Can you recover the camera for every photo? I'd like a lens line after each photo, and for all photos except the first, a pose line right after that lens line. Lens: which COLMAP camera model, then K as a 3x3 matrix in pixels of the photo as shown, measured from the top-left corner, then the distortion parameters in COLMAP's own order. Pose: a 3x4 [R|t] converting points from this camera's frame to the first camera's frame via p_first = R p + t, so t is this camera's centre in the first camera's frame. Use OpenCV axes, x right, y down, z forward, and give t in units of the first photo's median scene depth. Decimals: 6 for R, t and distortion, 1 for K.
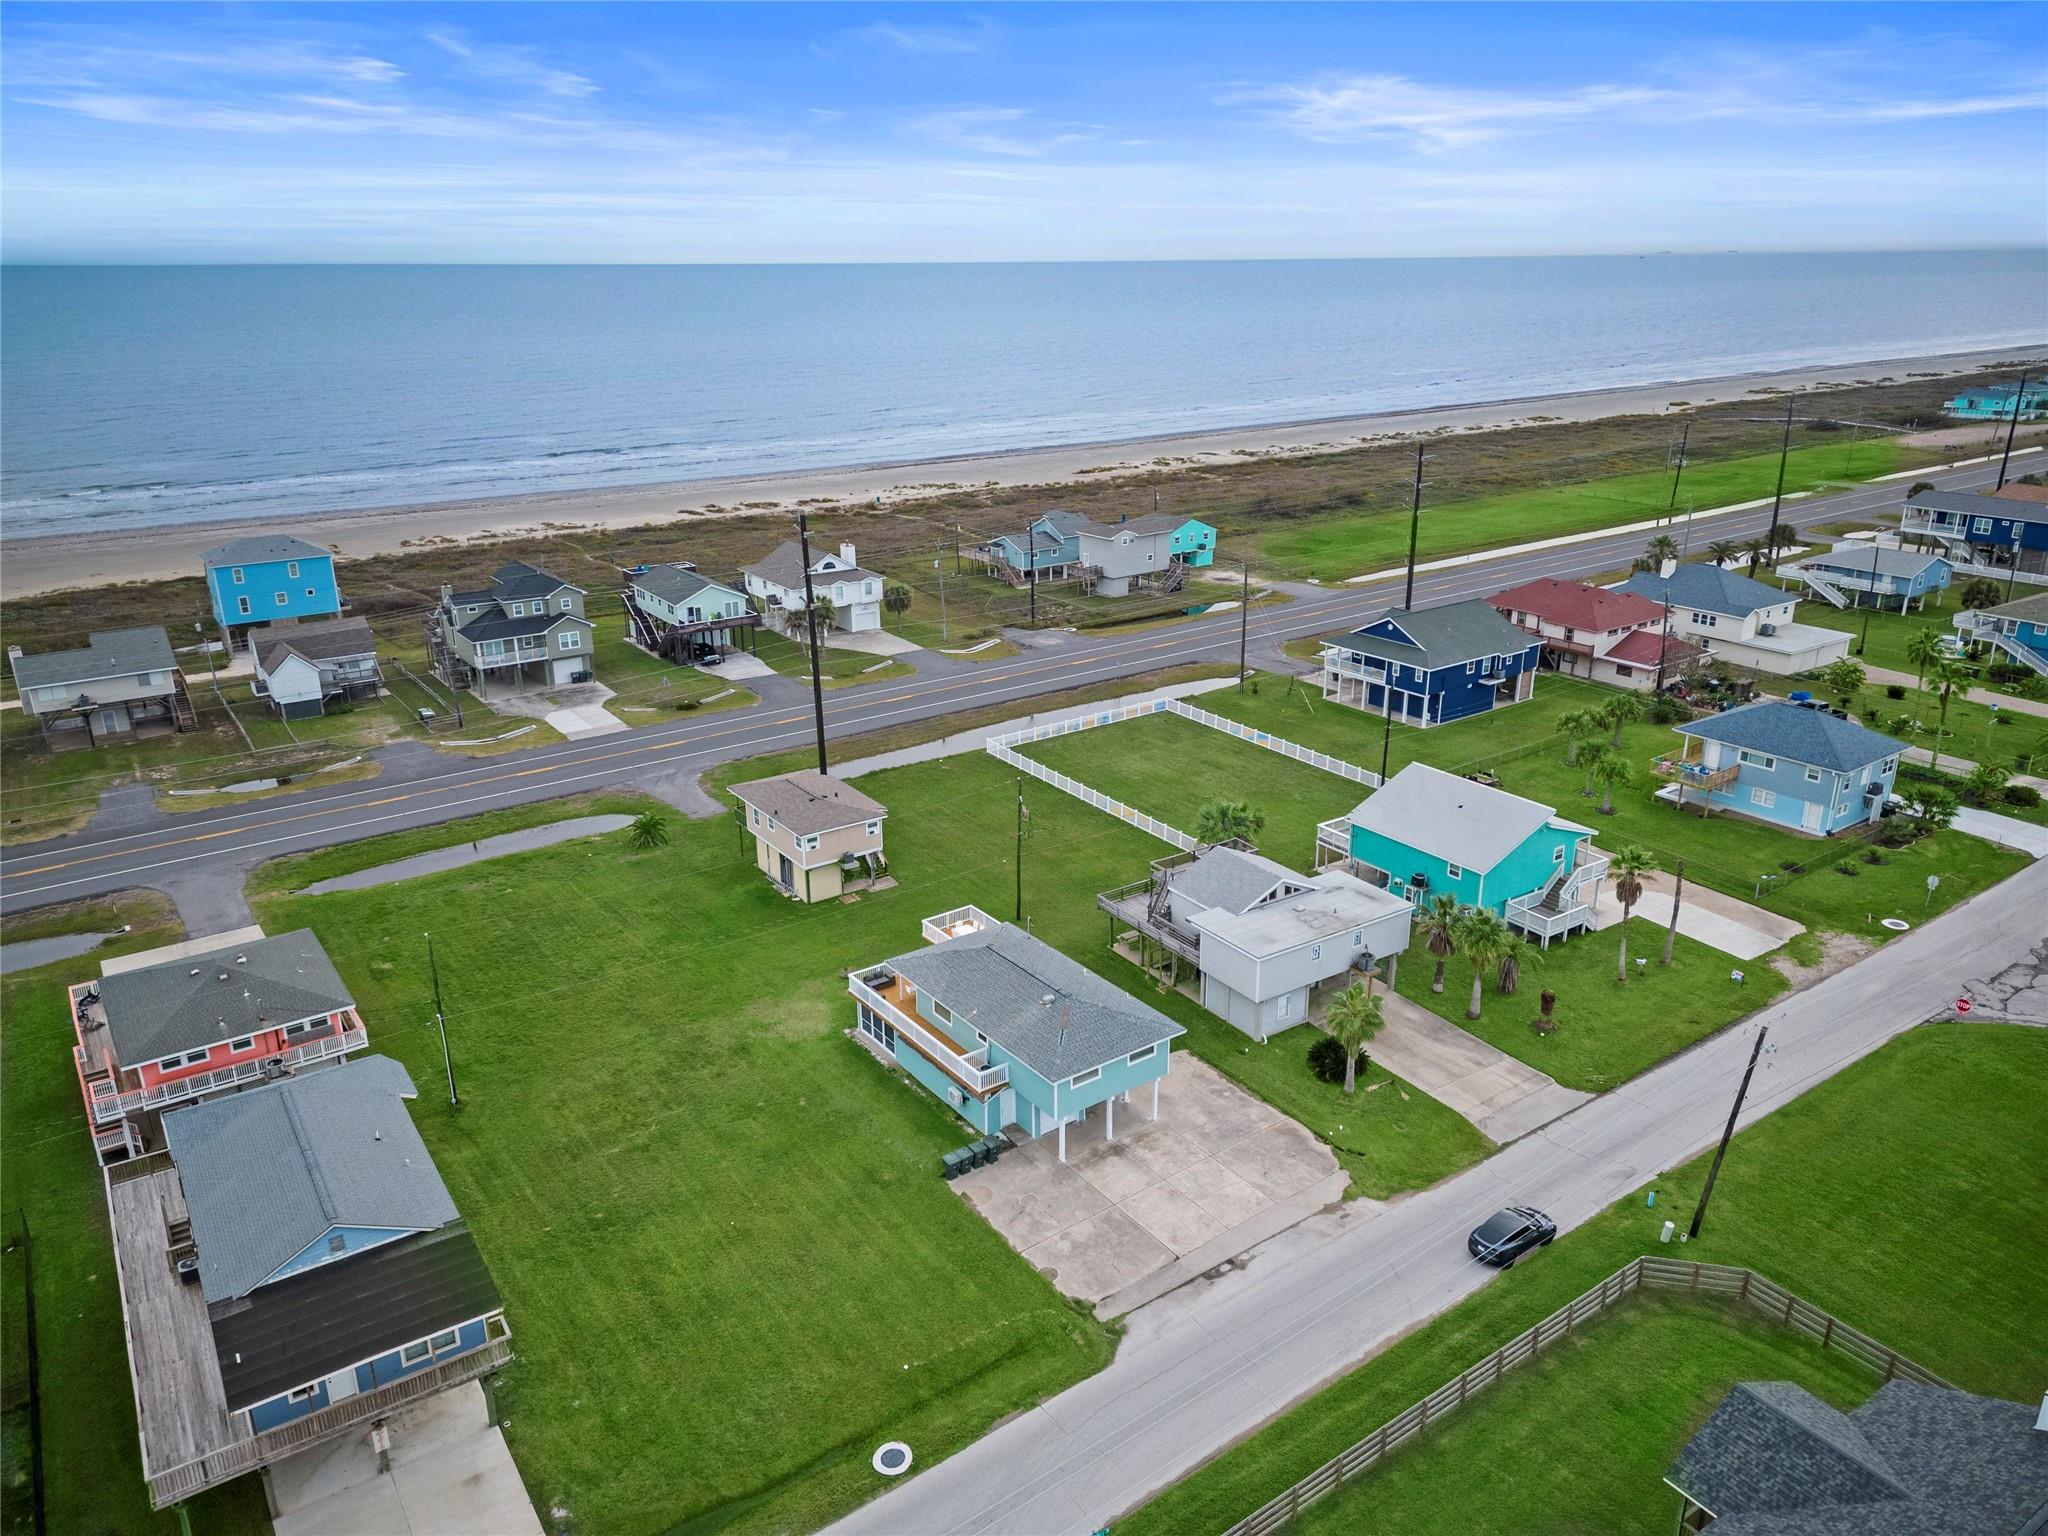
lens RADIAL K [[1411.5, 0, 1033.2], [0, 1411.5, 771.7], [0, 0, 1]] dist [0.069255, -0.052165]
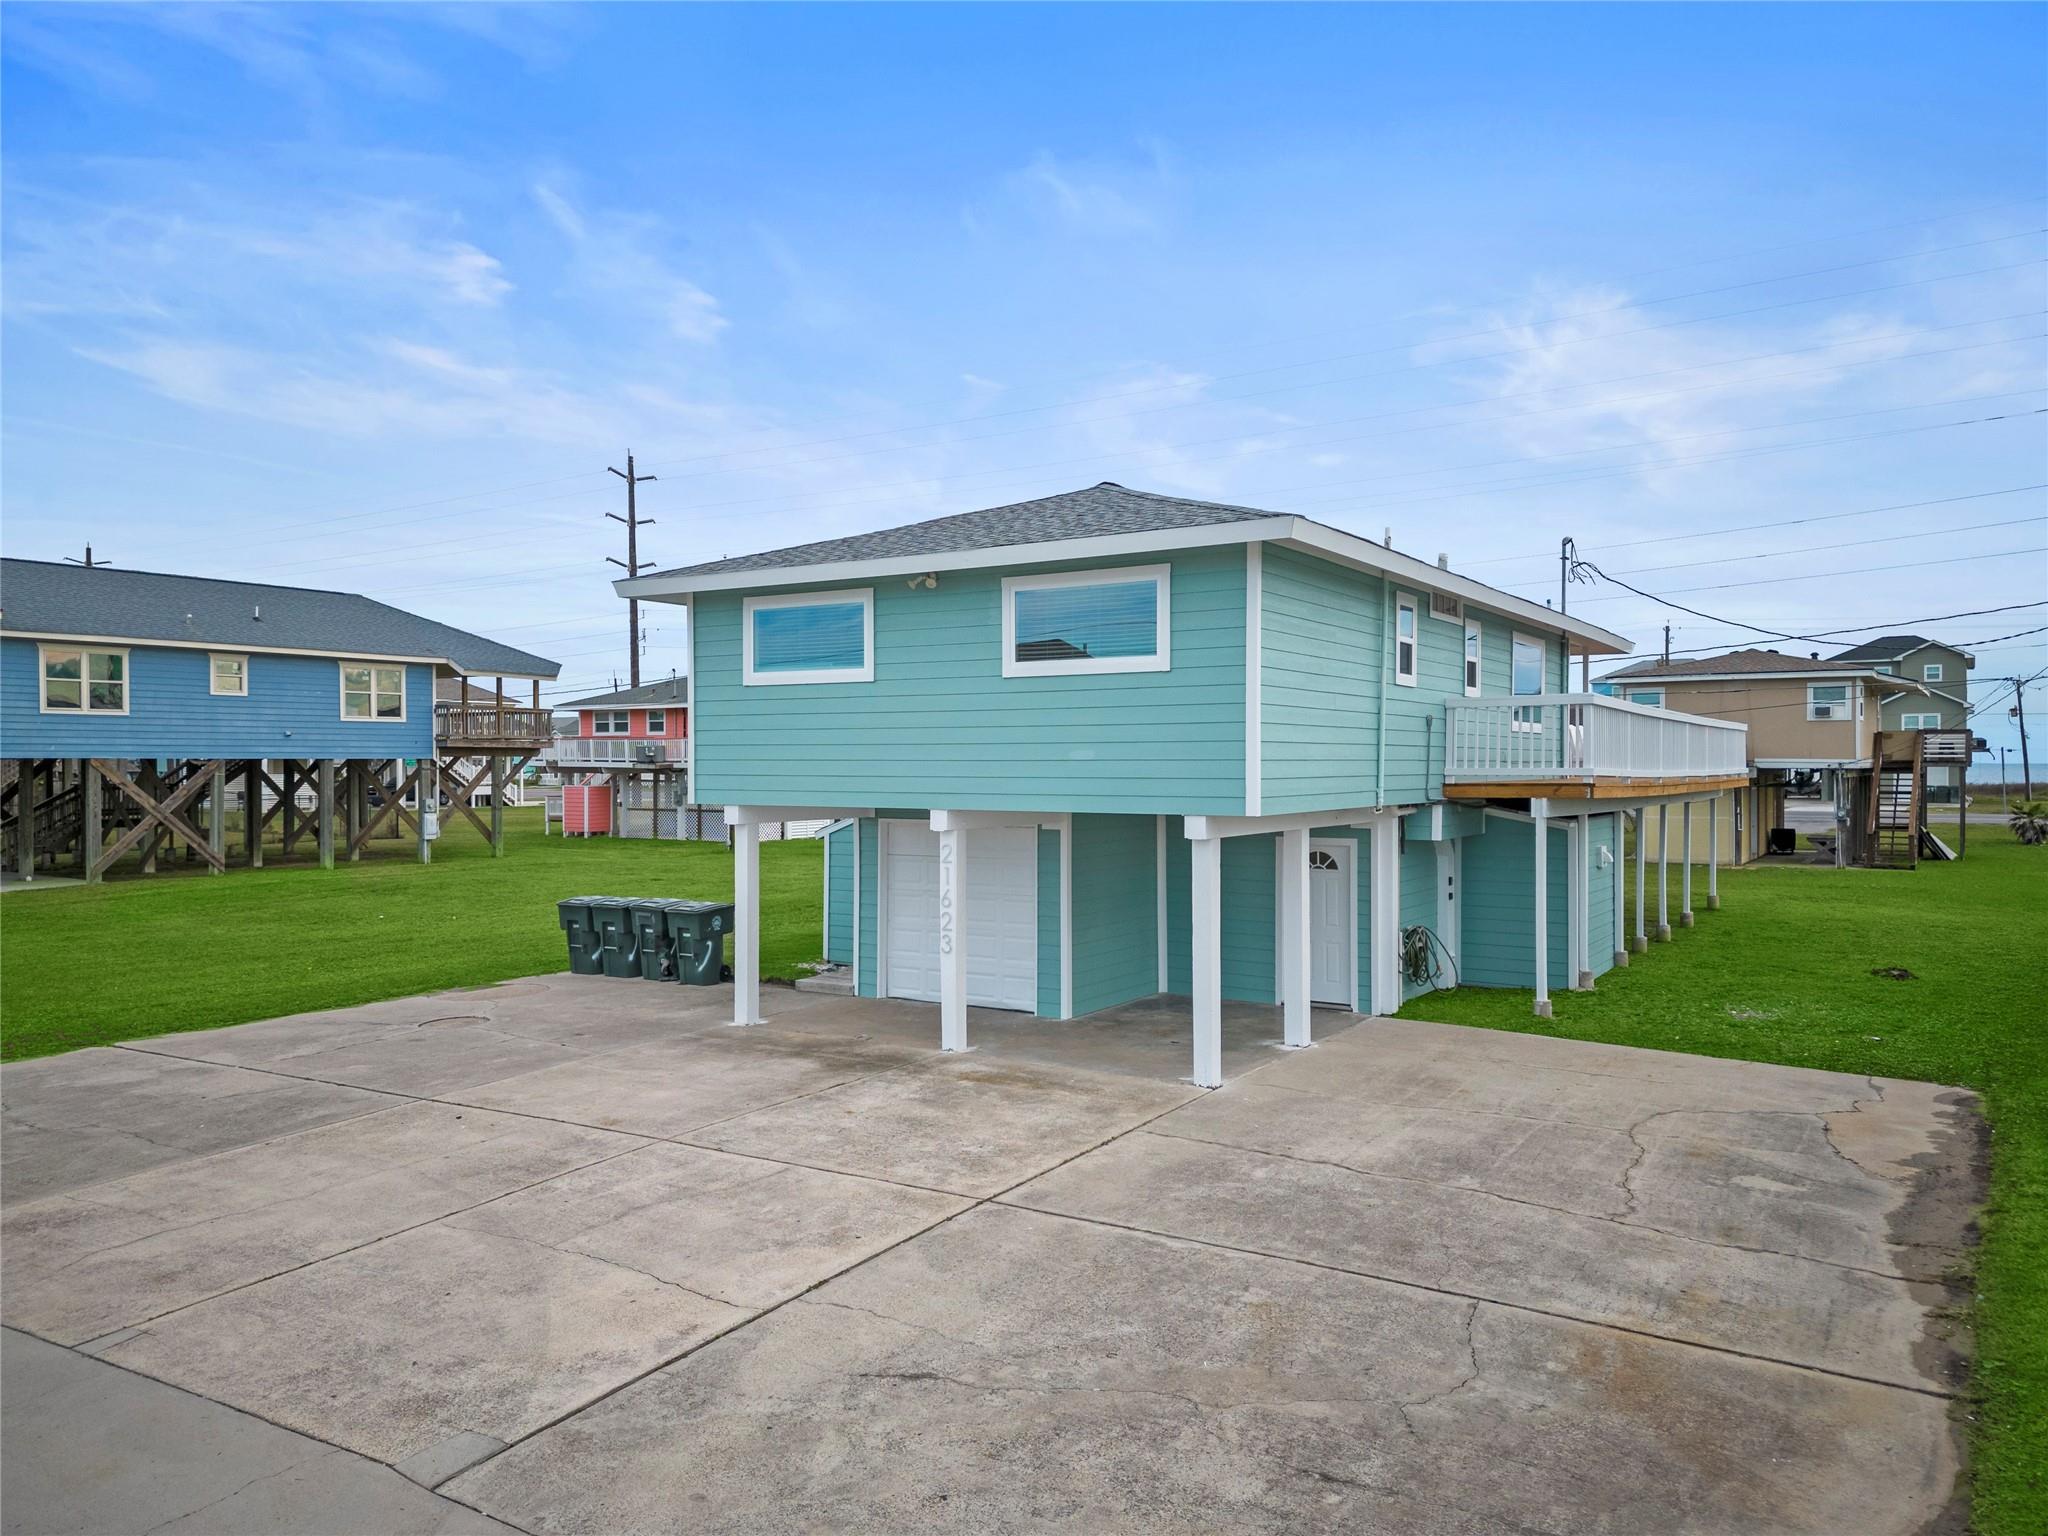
lens RADIAL K [[1411.5, 0, 1025.3], [0, 1411.5, 775.4], [0, 0, 1]] dist [0.069255, -0.052165]
pose [[0.374405, 0.017430, -0.927101, 0.145078], [-0.315618, 0.942519, -0.109740, 0.136184], [0.871898, 0.333697, 0.358385, 0.522002]]
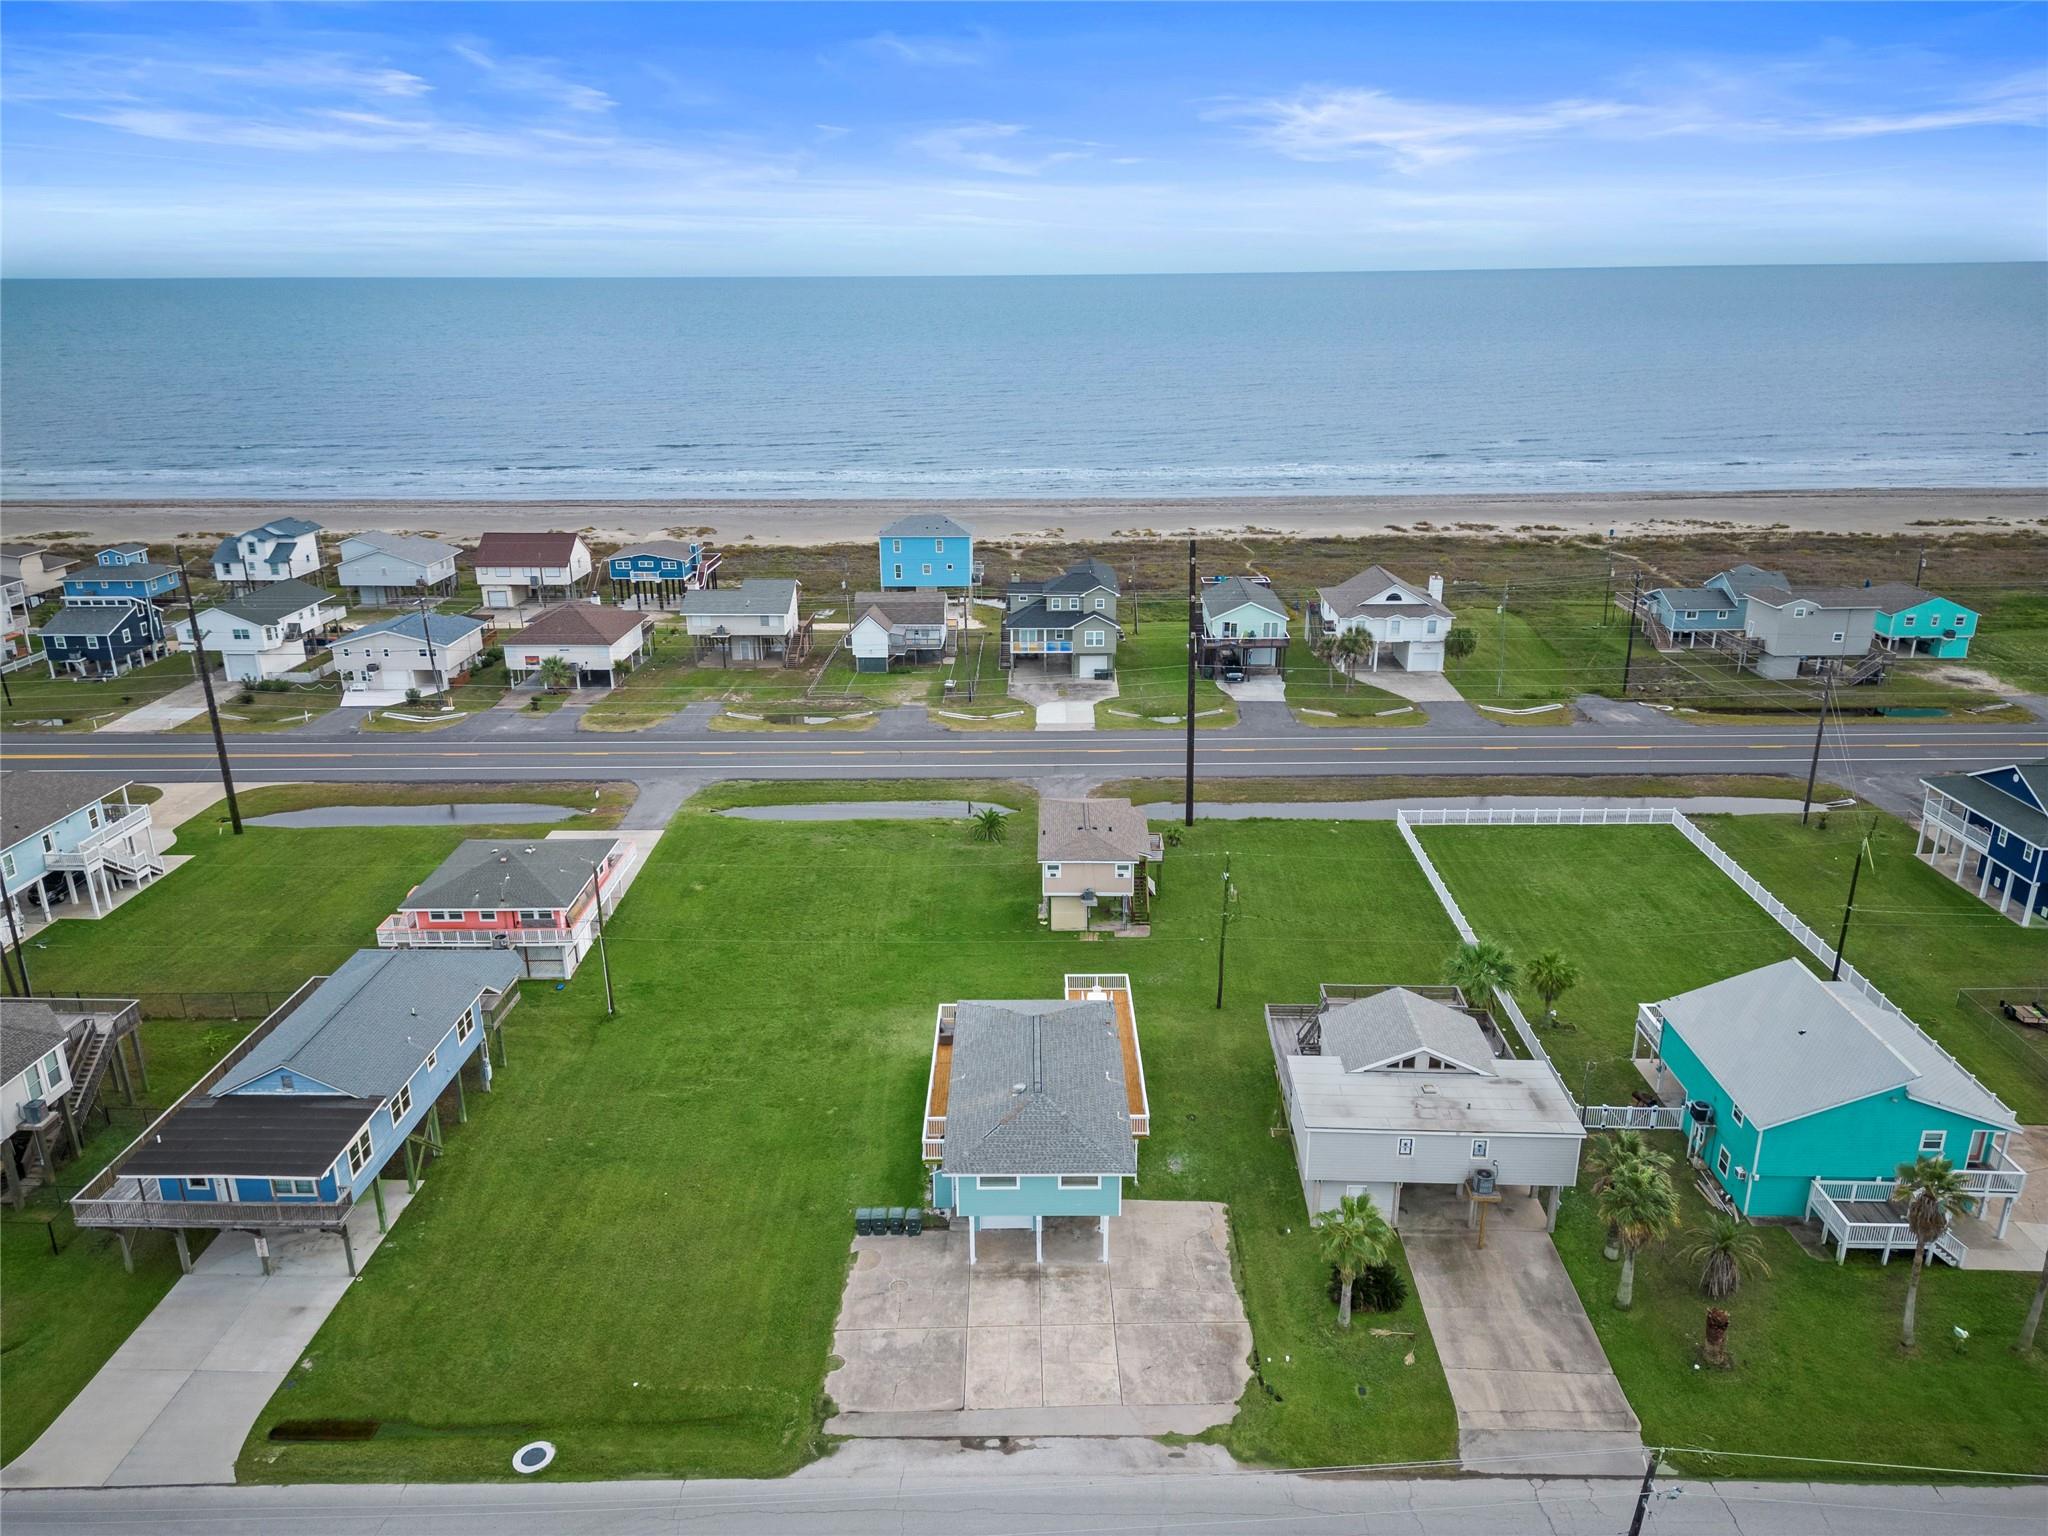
lens RADIAL K [[1411.5, 0, 1013.2], [0, 1411.5, 788.6], [0, 0, 1]] dist [0.069255, -0.052165]
pose [[0.811130, 0.200818, -0.549309, 0.269393], [-0.196896, 0.978143, 0.066848, -0.050702], [0.550727, 0.053934, 0.832941, 0.129274]]
